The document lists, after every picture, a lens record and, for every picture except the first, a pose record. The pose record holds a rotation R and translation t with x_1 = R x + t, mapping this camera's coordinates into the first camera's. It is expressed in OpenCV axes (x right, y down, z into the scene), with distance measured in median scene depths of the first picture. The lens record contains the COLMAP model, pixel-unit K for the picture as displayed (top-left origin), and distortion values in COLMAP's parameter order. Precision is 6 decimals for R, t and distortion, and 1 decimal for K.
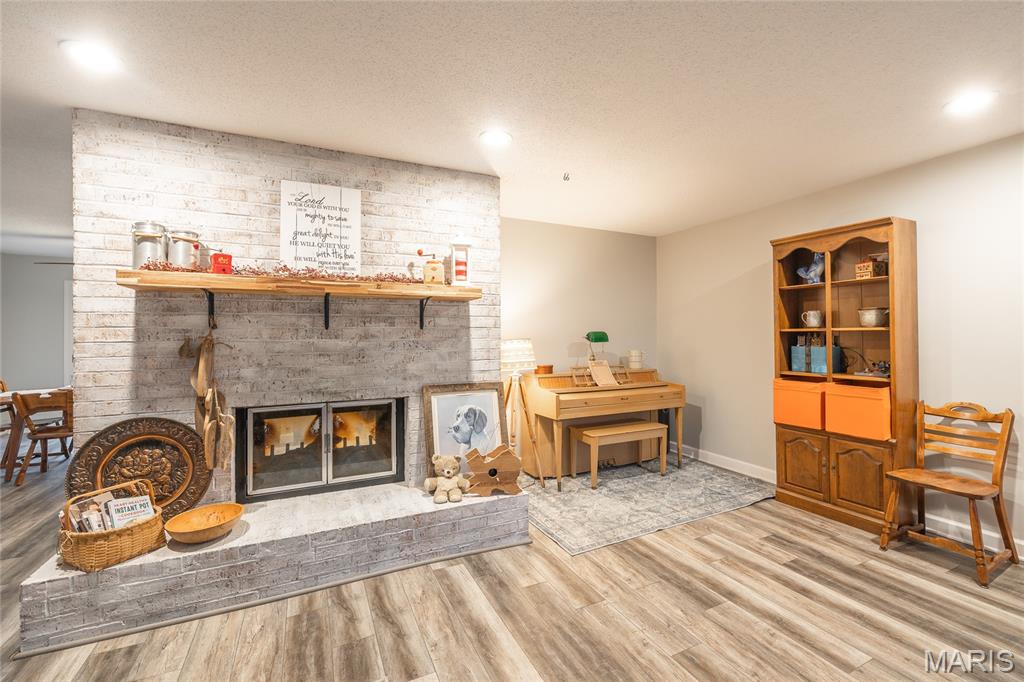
lens RADIAL K [[429.5, 0, 513.5], [0, 429.5, 333.5], [0, 0, 1]] dist [-0.000336, 0.000004]
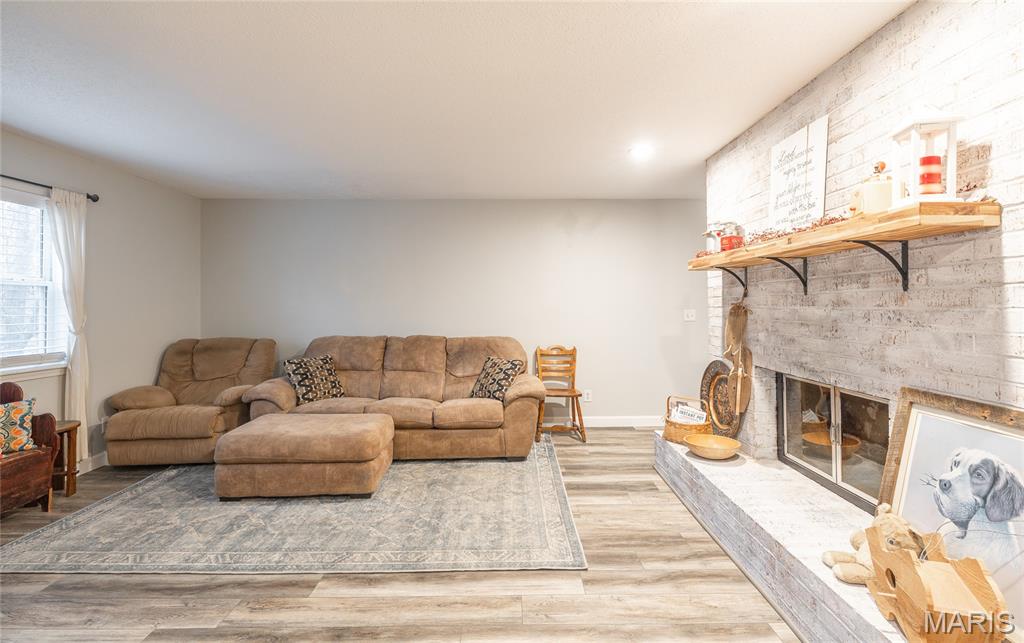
lens RADIAL K [[434.8, 0, 511.9], [0, 434.8, 299.9], [0, 0, 1]] dist [-0.000531, 0.000011]
pose [[-0.432045, -0.005473, -0.901836, 0.579262], [0.010341, 0.999886, -0.011022, 0.003351], [0.901793, -0.014088, -0.431939, 0.803395]]
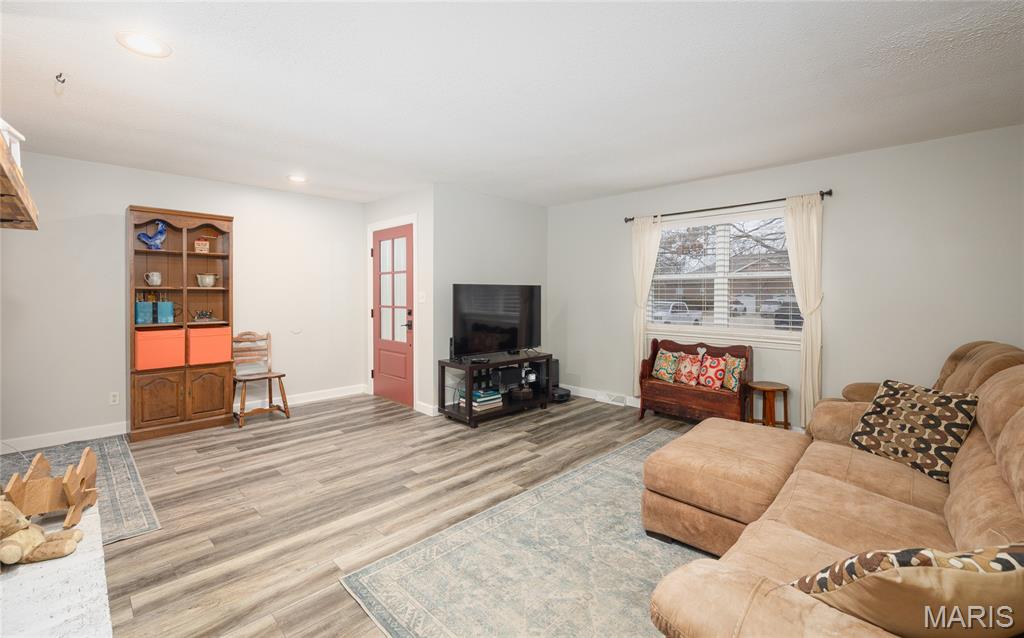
lens RADIAL K [[434.8, 0, 511.2], [0, 434.8, 298.0], [0, 0, 1]] dist [-0.000531, 0.000011]
pose [[-0.333049, -0.005399, 0.942894, -0.927446], [-0.007051, 0.999970, 0.003236, 0.010546], [-0.942883, -0.005570, -0.333077, 0.560500]]
